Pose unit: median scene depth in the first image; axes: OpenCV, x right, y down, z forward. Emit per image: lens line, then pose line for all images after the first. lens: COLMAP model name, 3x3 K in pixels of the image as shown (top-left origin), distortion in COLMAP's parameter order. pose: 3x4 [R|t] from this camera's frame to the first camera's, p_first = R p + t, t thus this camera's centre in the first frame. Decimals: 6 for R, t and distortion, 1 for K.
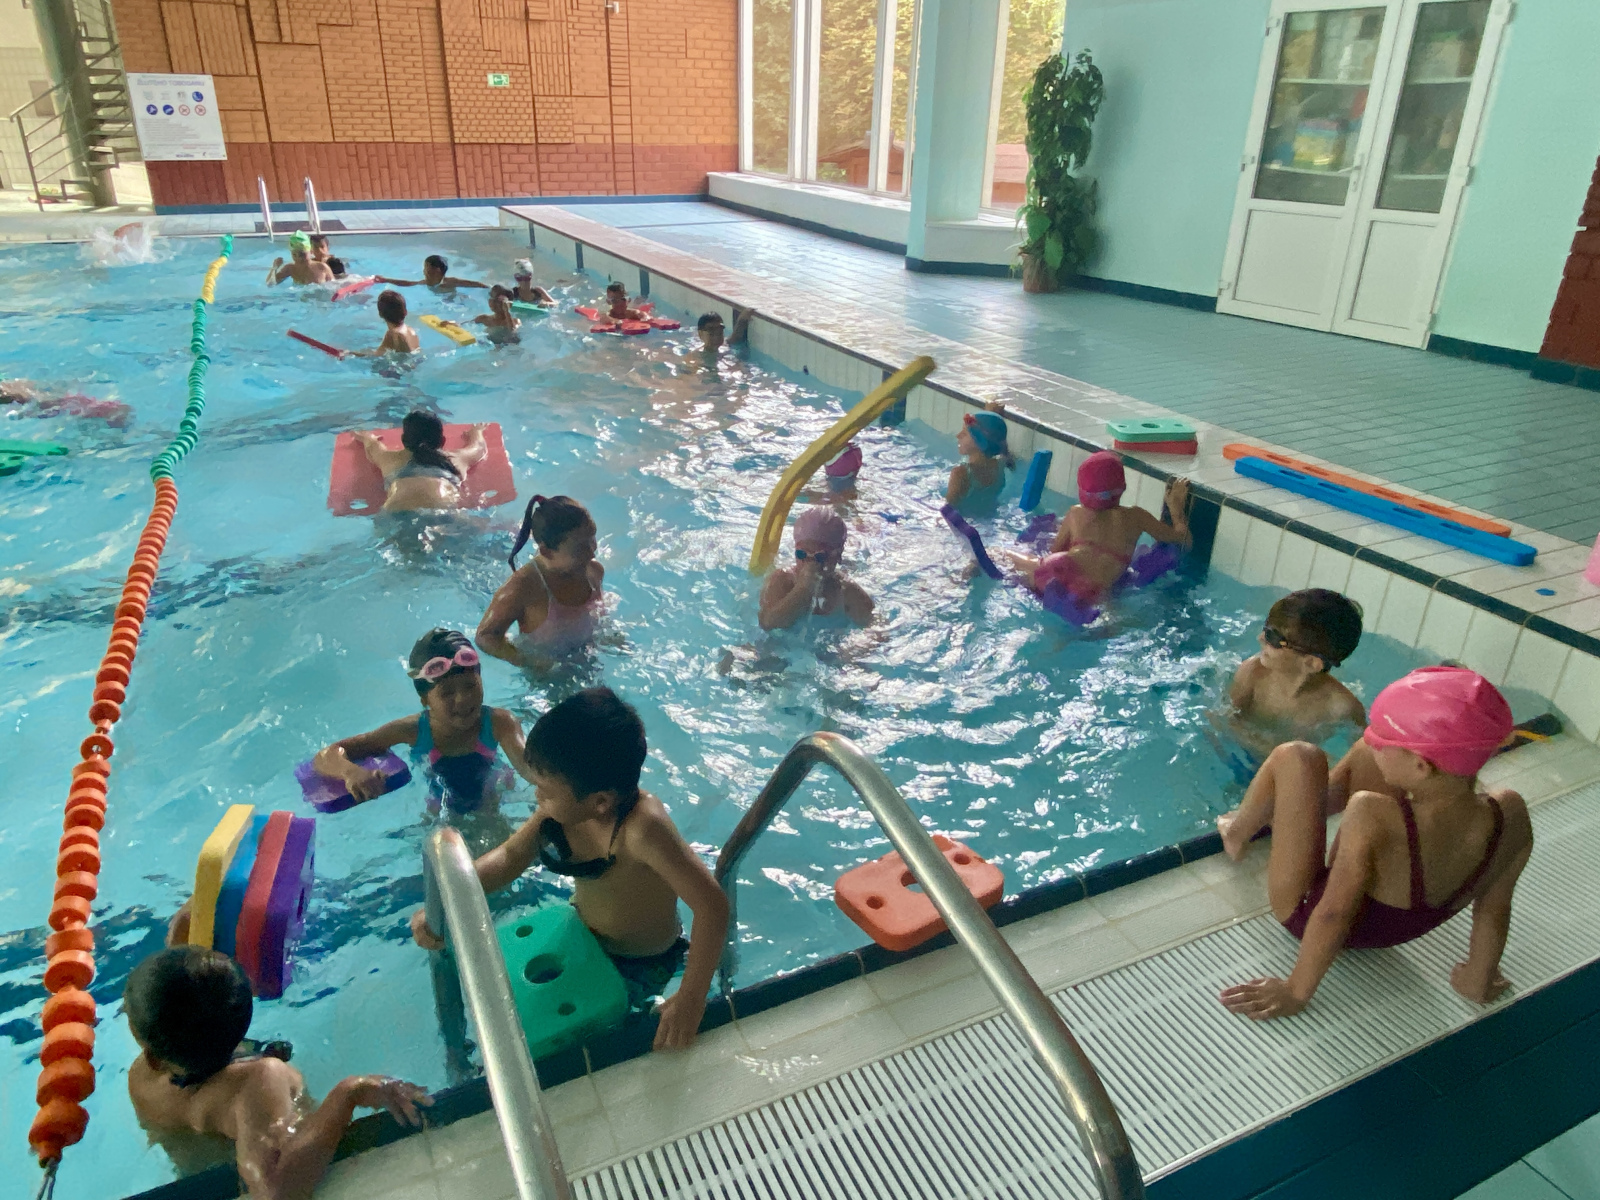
lens RADIAL K [[1046.0, 0, 797.0], [0, 1046.0, 603.6], [0, 0, 1]] dist [0.016343, -0.026875]
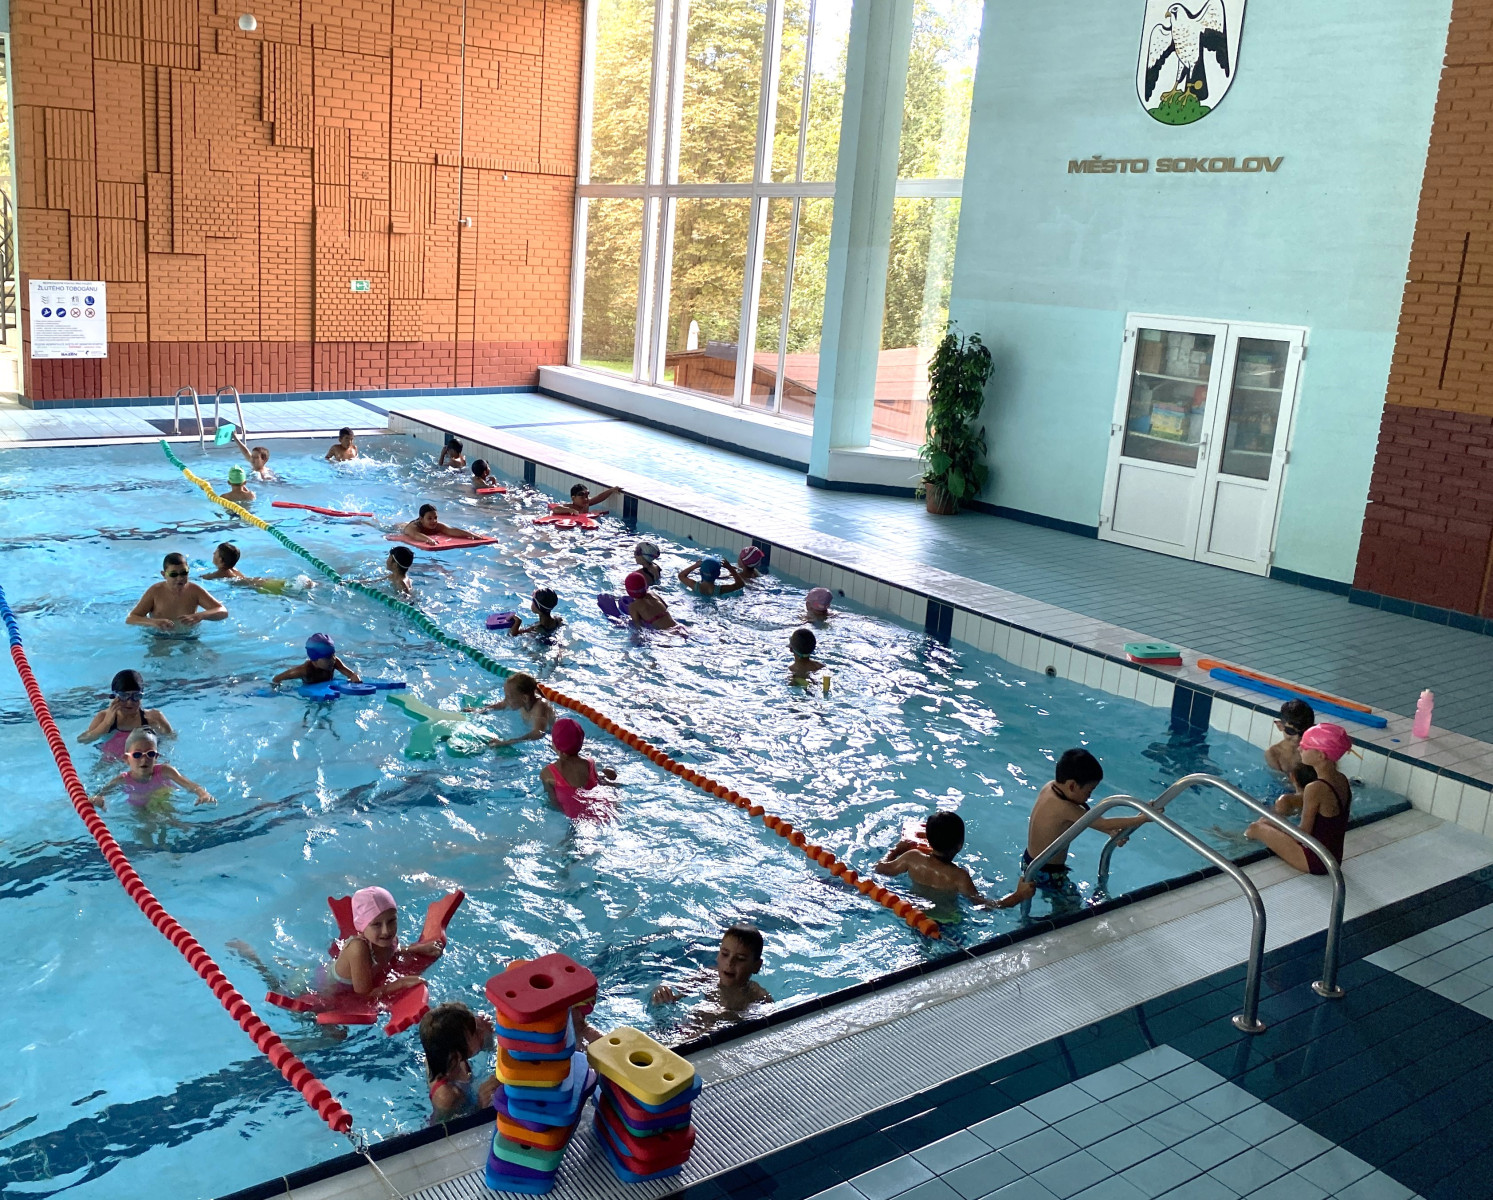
lens RADIAL K [[1334.6, 0, 599.5], [0, 1334.6, 524.0], [0, 0, 1]] dist [0.029031, -0.031873]
pose [[0.992328, 0.008649, 0.123327, -0.235048], [0.018247, 0.976378, -0.215299, 0.023068], [-0.122275, 0.215898, 0.968729, -0.290751]]
